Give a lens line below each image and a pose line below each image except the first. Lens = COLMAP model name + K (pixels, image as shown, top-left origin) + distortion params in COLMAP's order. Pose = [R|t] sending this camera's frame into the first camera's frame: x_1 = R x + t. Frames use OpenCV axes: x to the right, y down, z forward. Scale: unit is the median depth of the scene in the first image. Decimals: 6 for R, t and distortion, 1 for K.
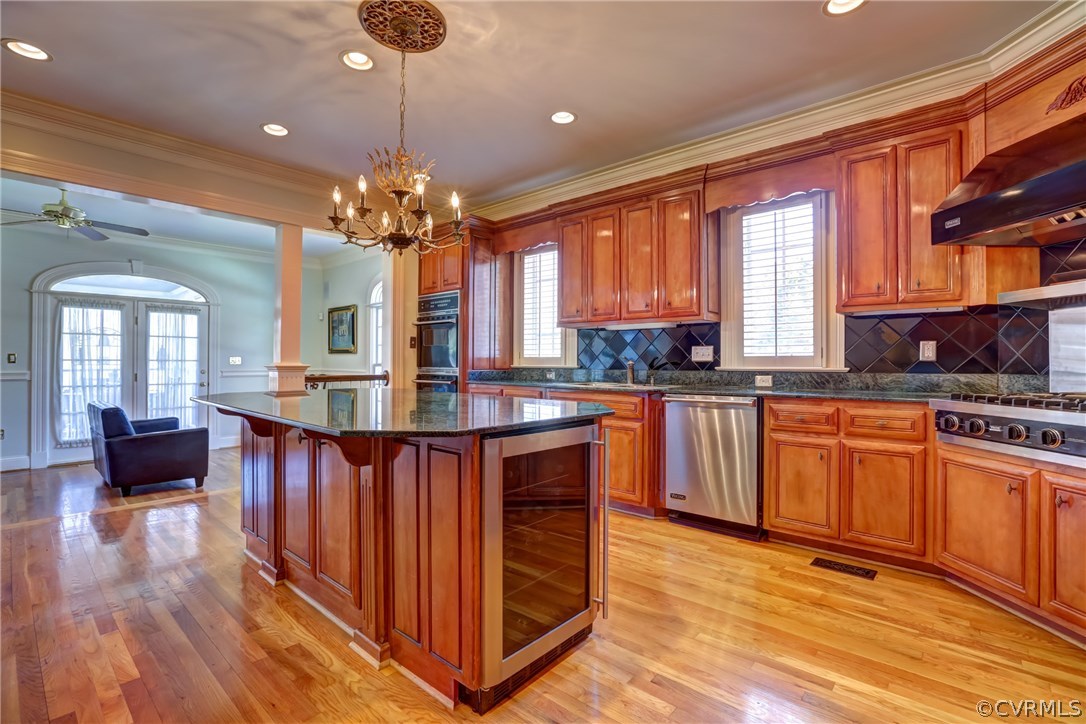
lens RADIAL K [[497.1, 0, 546.0], [0, 497.1, 363.1], [0, 0, 1]] dist [-0.062381, 0.024828]
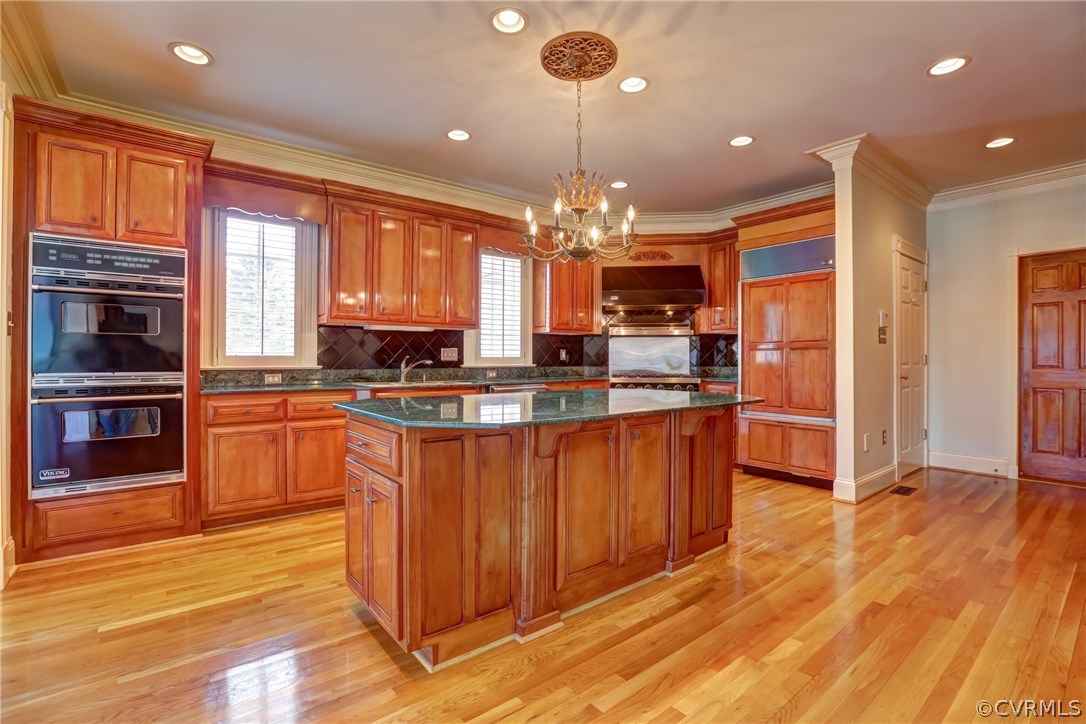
lens RADIAL K [[497.1, 0, 546.0], [0, 497.1, 363.1], [0, 0, 1]] dist [-0.062381, 0.024828]
pose [[0.171444, -0.007690, 0.985164, -0.934176], [0.002912, 0.999969, 0.007299, -0.005907], [-0.985190, 0.001617, 0.171461, 0.583198]]
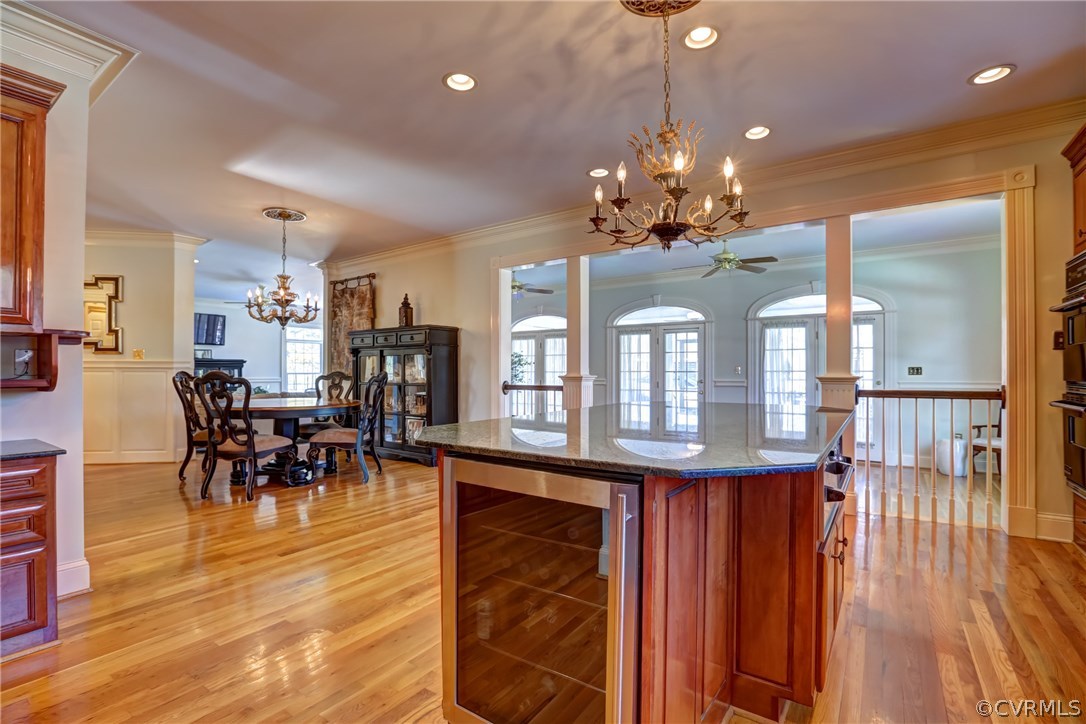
lens RADIAL K [[497.1, 0, 546.0], [0, 497.1, 363.1], [0, 0, 1]] dist [-0.062381, 0.024828]
pose [[0.115083, -0.019205, -0.993170, 0.341491], [-0.000190, 0.999813, -0.019355, -0.004493], [0.993356, 0.002416, 0.115058, 0.463243]]
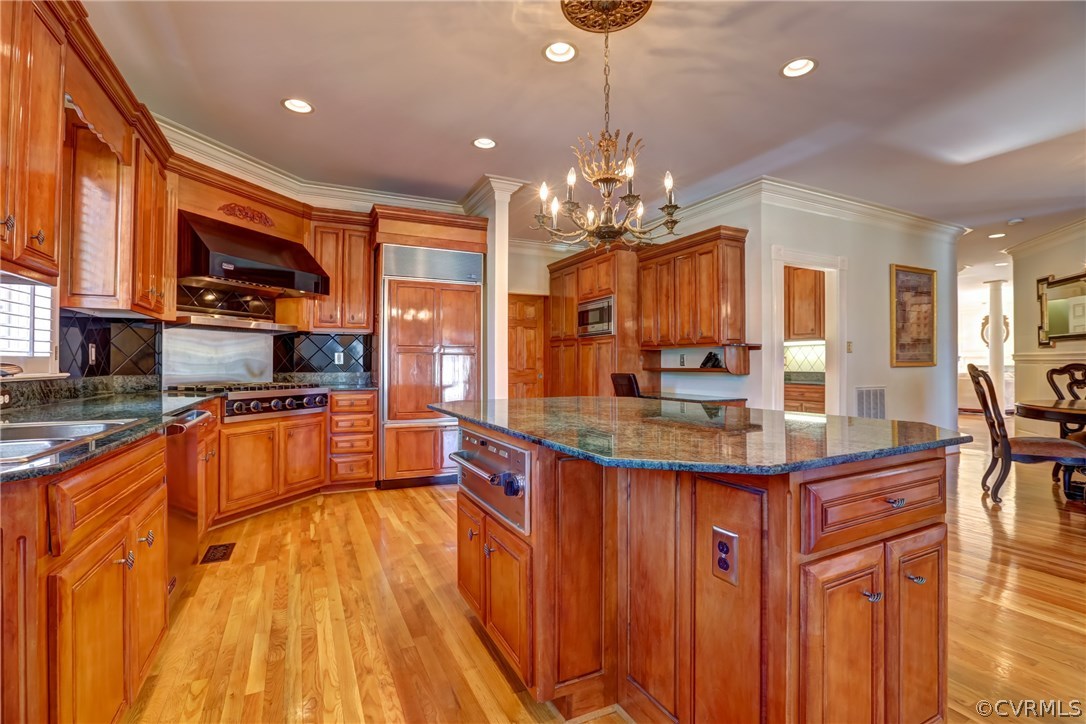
lens RADIAL K [[497.1, 0, 546.0], [0, 497.1, 363.1], [0, 0, 1]] dist [-0.062381, 0.024828]
pose [[-0.924765, -0.001056, 0.380536, -0.354729], [-0.001752, 0.999997, -0.001481, -0.005643], [-0.380534, -0.002036, -0.924765, 1.246769]]
